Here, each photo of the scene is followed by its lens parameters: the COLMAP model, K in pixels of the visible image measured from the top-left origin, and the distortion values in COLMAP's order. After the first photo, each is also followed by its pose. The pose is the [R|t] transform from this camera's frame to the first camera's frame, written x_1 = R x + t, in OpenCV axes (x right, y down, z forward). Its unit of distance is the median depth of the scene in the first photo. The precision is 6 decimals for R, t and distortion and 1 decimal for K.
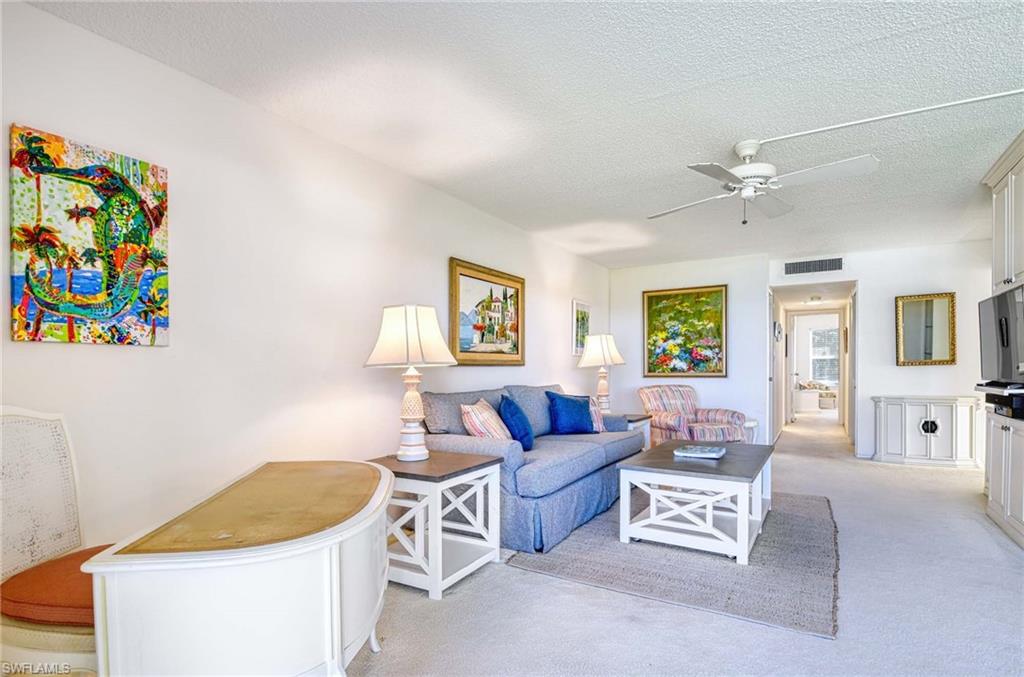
lens RADIAL K [[534.7, 0, 478.6], [0, 534.7, 367.4], [0, 0, 1]] dist [0.010540, 0.000657]
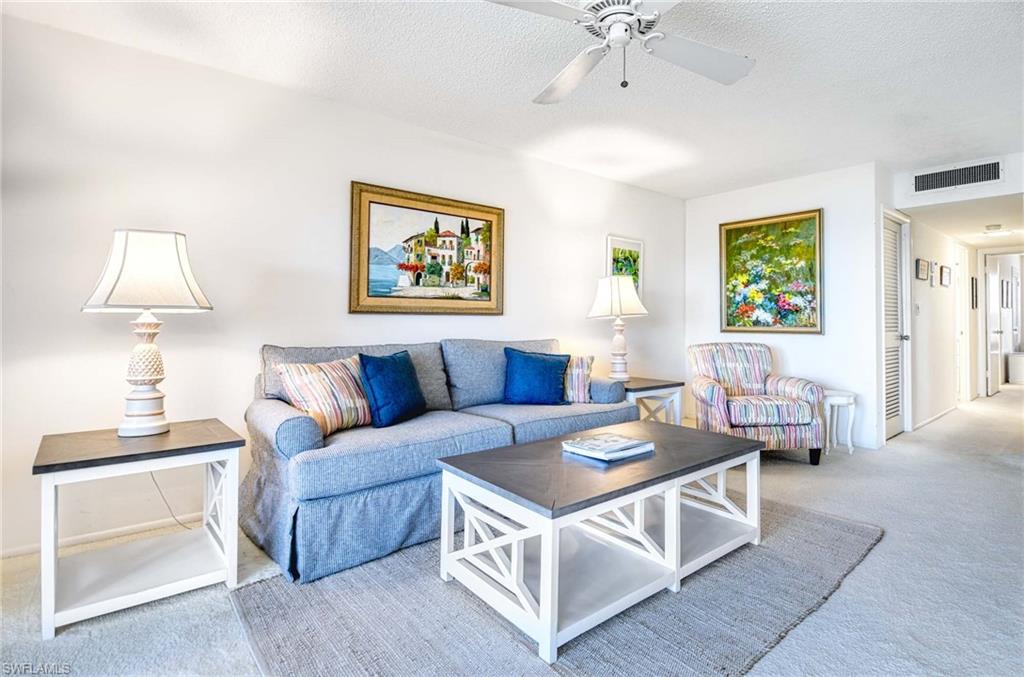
lens RADIAL K [[514.7, 0, 561.1], [0, 514.7, 300.4], [0, 0, 1]] dist [0.002175, -0.001059]
pose [[0.961663, -0.000613, -0.274233, 0.394248], [-0.009776, 0.999285, -0.036515, 0.002301], [0.274059, 0.037795, 0.960970, 0.277102]]
